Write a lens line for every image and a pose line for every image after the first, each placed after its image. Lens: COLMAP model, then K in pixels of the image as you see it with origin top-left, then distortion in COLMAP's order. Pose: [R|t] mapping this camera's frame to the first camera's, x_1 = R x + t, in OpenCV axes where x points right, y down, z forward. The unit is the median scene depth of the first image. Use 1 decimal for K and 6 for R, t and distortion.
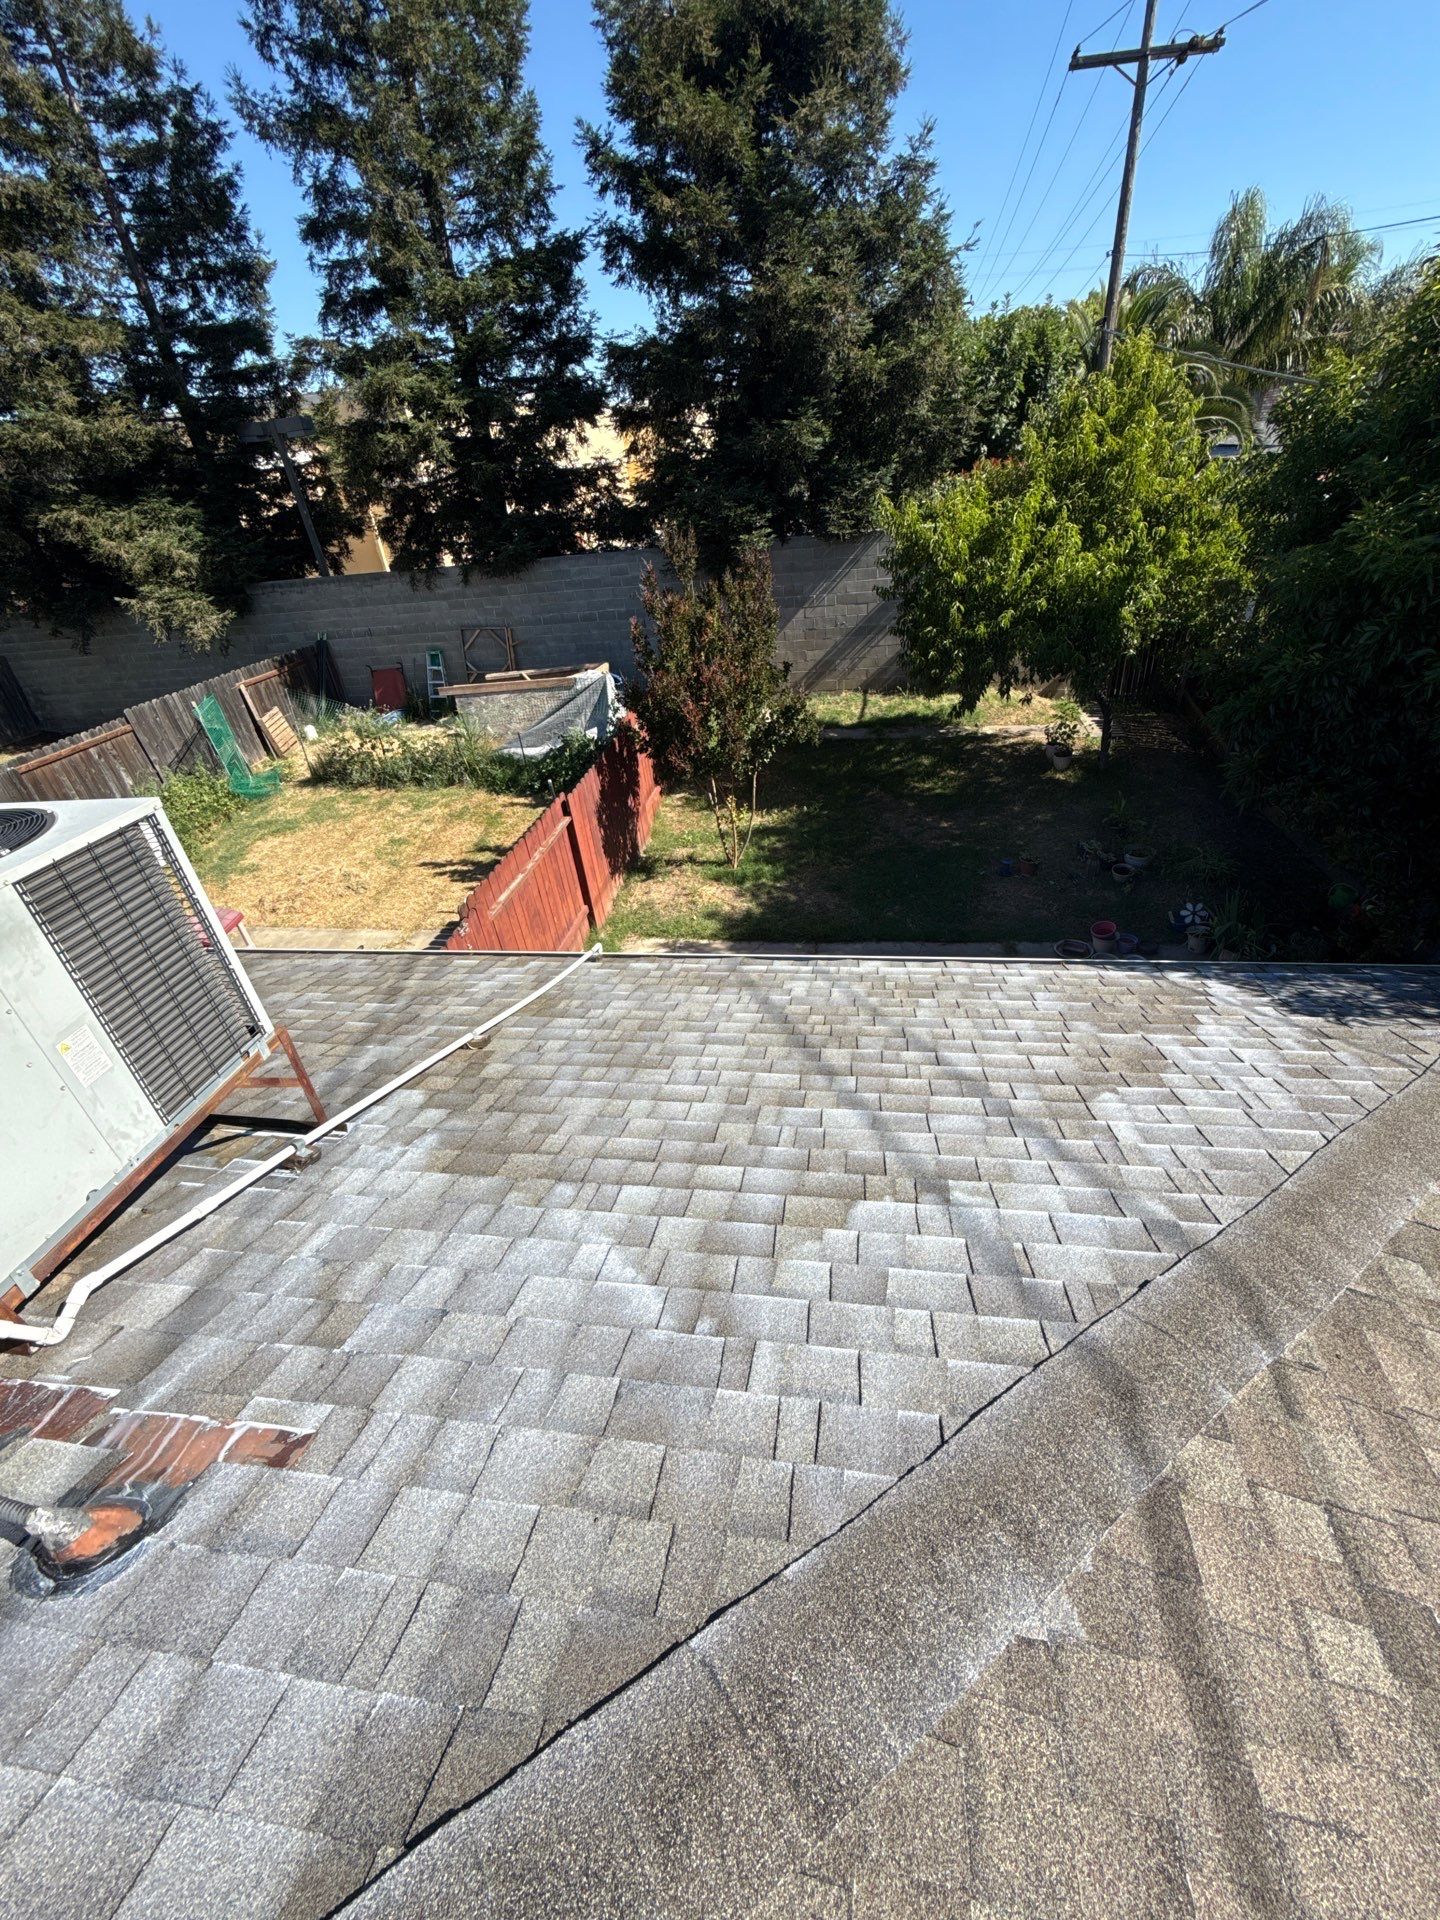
lens RADIAL K [[783.6, 0, 725.4], [0, 783.6, 954.0], [0, 0, 1]] dist [-0.000887, 0.000419]
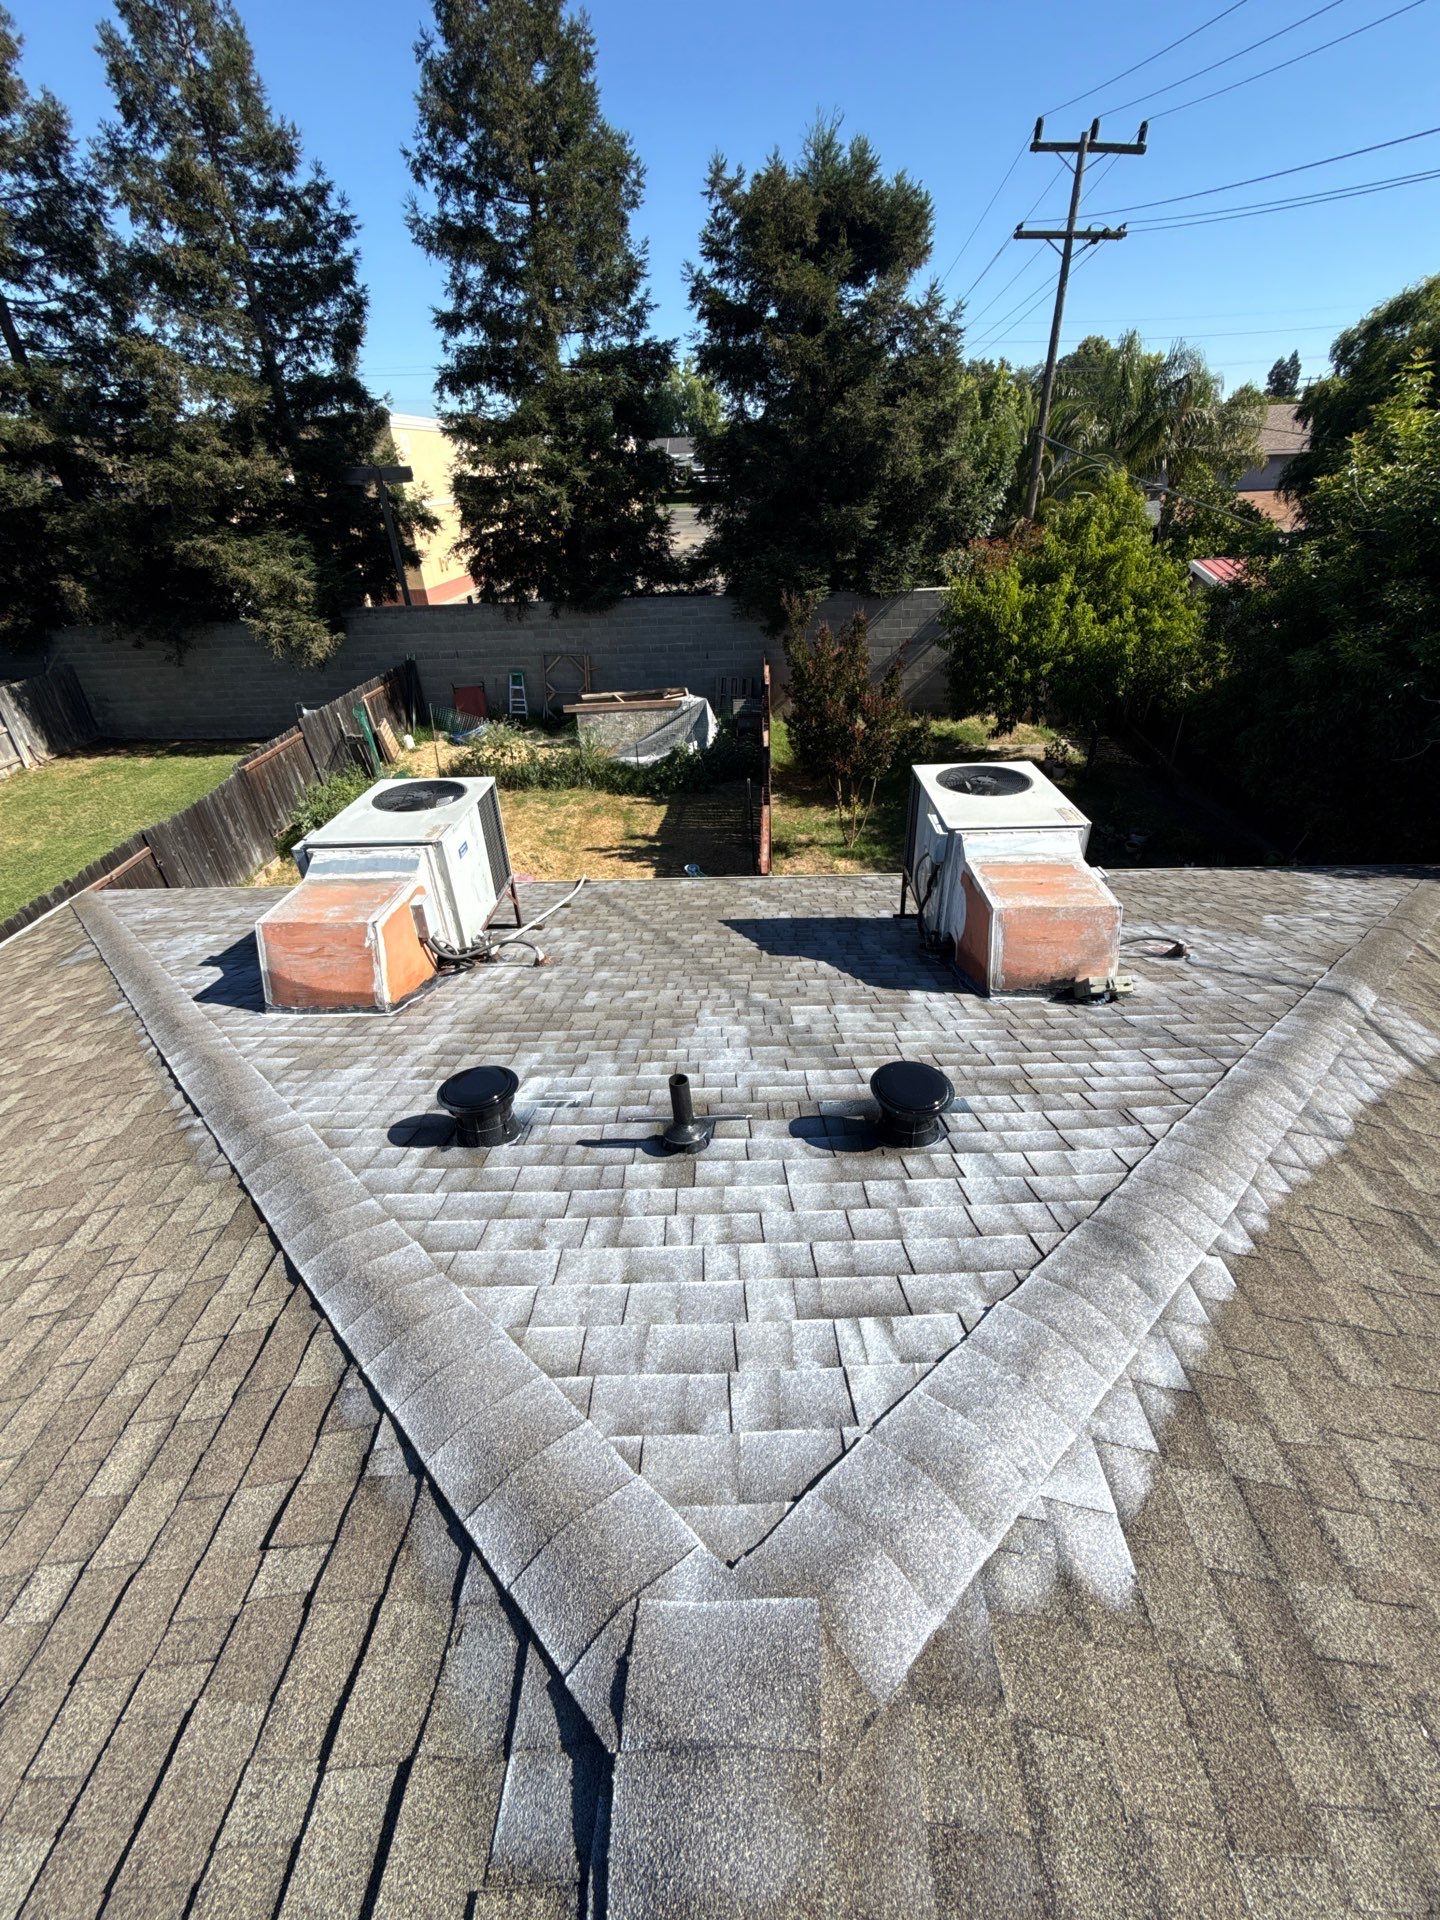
lens RADIAL K [[788.3, 0, 723.9], [0, 788.3, 952.8], [0, 0, 1]] dist [0.000426, 0.000164]
pose [[0.987870, -0.025547, 0.153169, -0.319998], [0.029311, 0.999320, -0.022362, 0.070280], [-0.152494, 0.026580, 0.987947, -0.214632]]
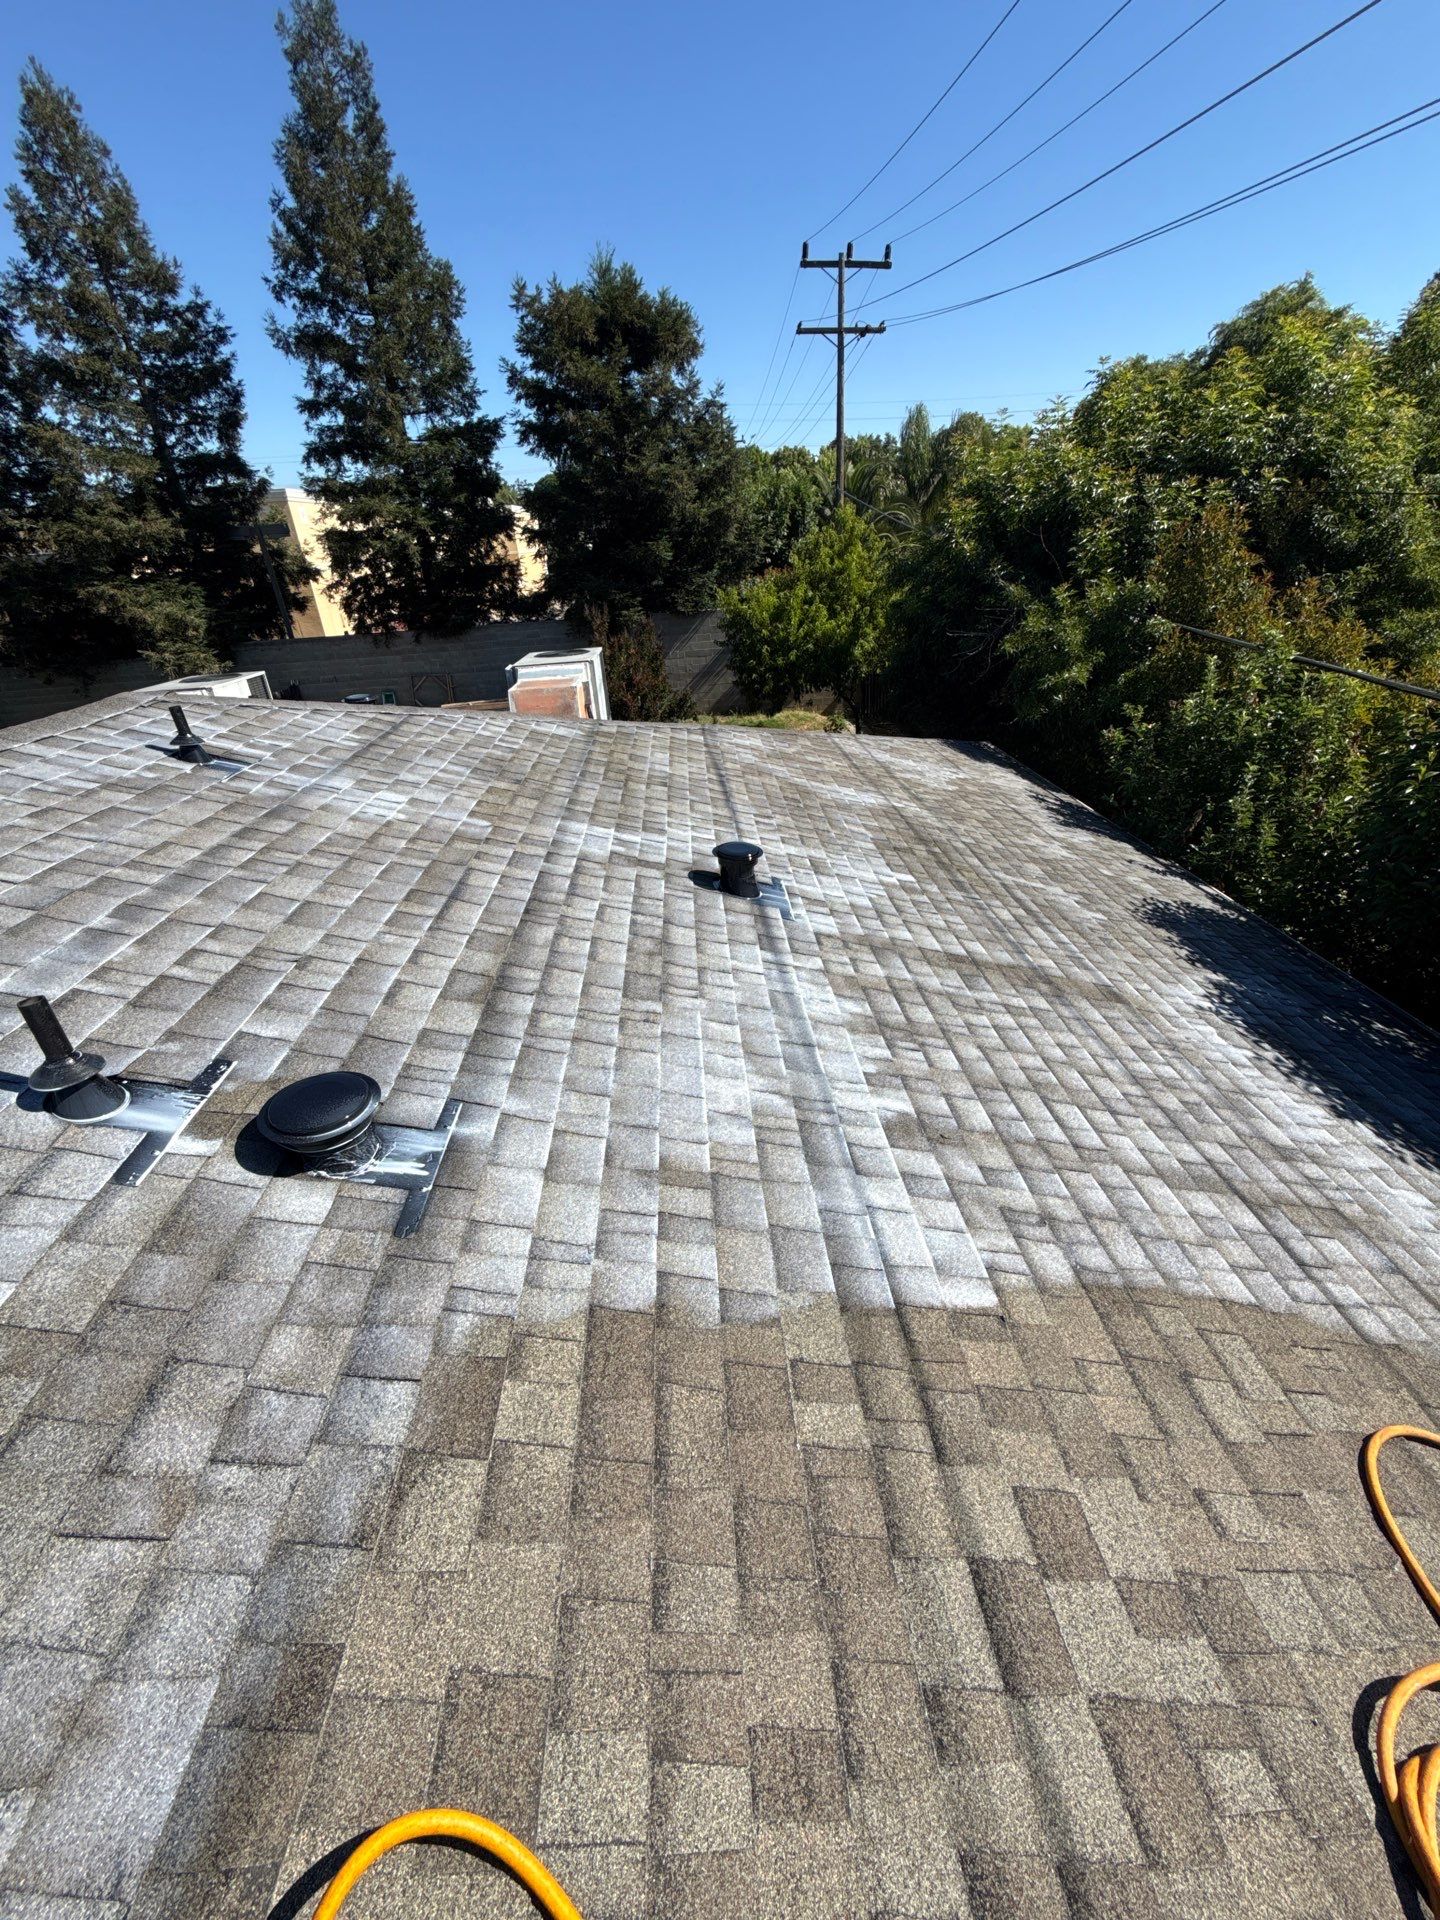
lens RADIAL K [[788.3, 0, 723.9], [0, 788.3, 952.8], [0, 0, 1]] dist [0.000426, 0.000164]
pose [[0.974296, -0.076158, 0.212006, -0.164548], [0.096645, 0.991421, -0.087997, 0.280732], [-0.203485, 0.106224, 0.973299, -0.466694]]
